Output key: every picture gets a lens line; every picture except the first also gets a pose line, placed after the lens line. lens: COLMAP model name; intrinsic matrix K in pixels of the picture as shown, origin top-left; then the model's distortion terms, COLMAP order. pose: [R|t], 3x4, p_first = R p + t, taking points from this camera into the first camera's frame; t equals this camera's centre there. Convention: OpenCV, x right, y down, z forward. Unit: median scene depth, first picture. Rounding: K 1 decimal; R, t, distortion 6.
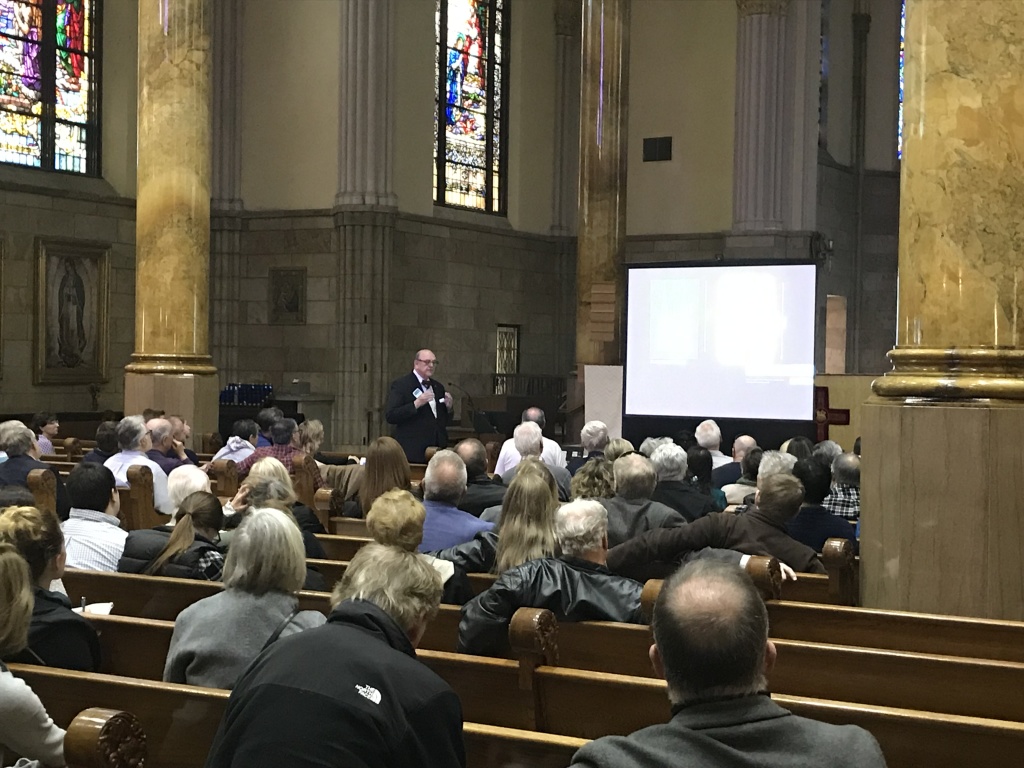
lens RADIAL K [[1727.0, 0, 512.7], [0, 1727.0, 382.6], [0, 0, 1]] dist [0.247277, 0.000000]
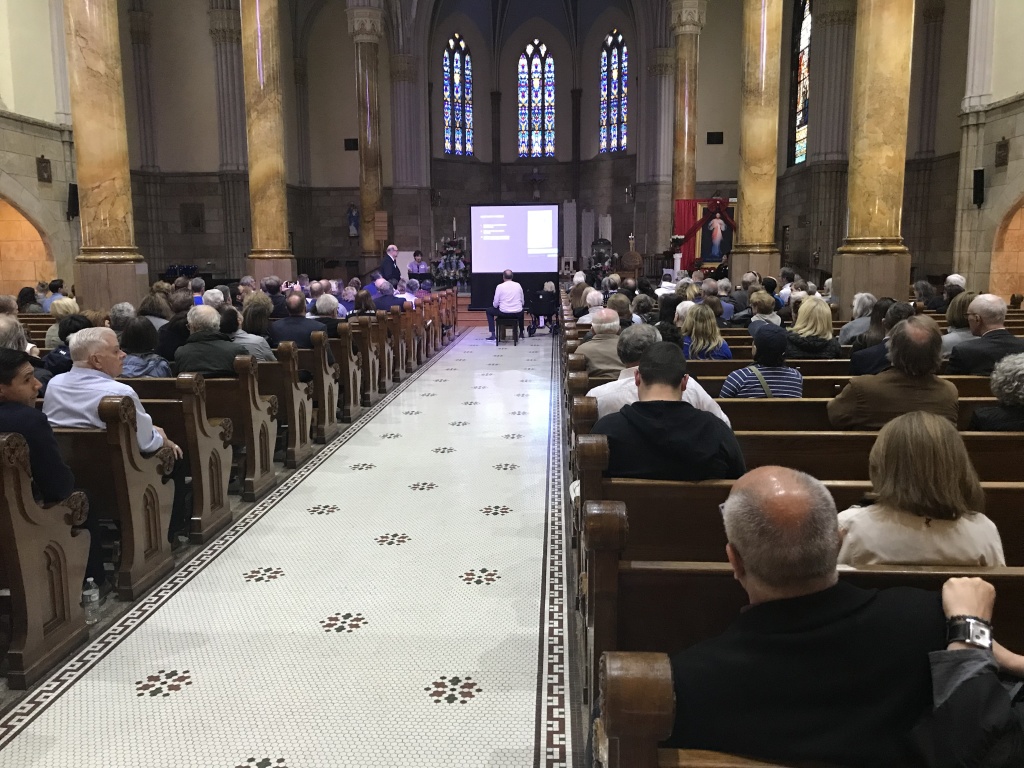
lens RADIAL K [[851.7, 0, 514.5], [0, 851.7, 382.8], [0, 0, 1]] dist [0.032301, -0.035171]
pose [[0.889680, -0.091514, 0.447319, -0.260194], [0.026658, 0.988448, 0.149200, -0.002219], [-0.455805, -0.120815, 0.881842, -0.011124]]
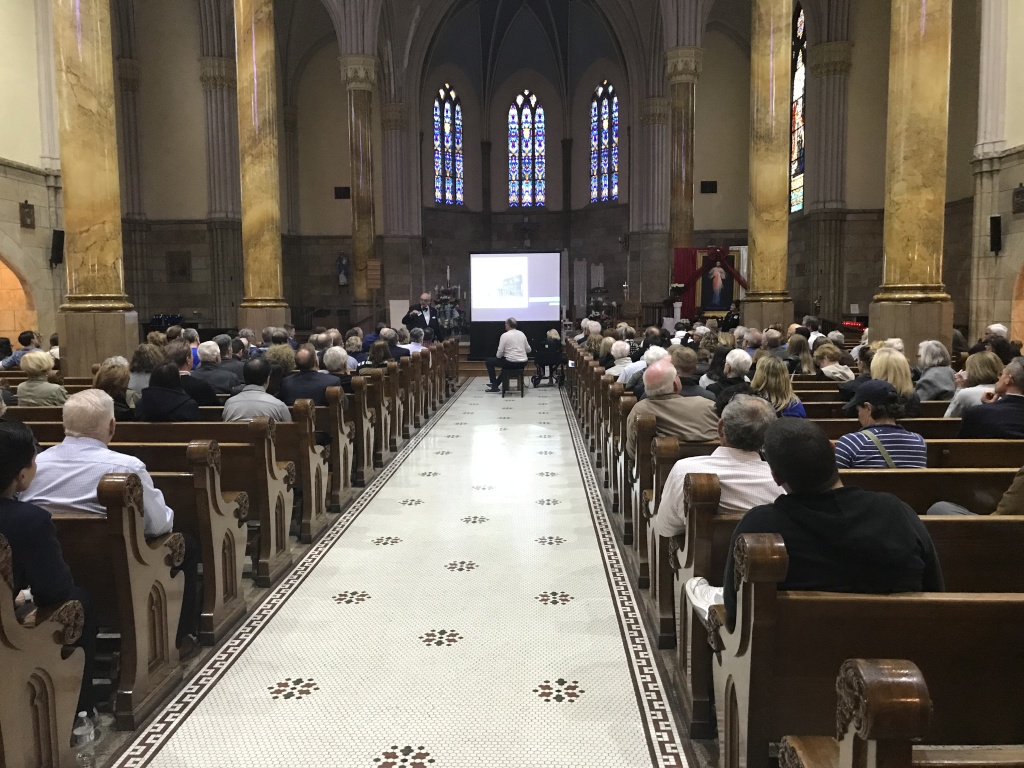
lens RADIAL K [[851.7, 0, 510.1], [0, 851.7, 385.4], [0, 0, 1]] dist [0.032301, -0.035171]
pose [[0.881180, -0.069057, 0.467711, -0.262569], [0.026900, 0.994996, 0.096228, -0.002063], [-0.472016, -0.072213, 0.878628, 0.021091]]
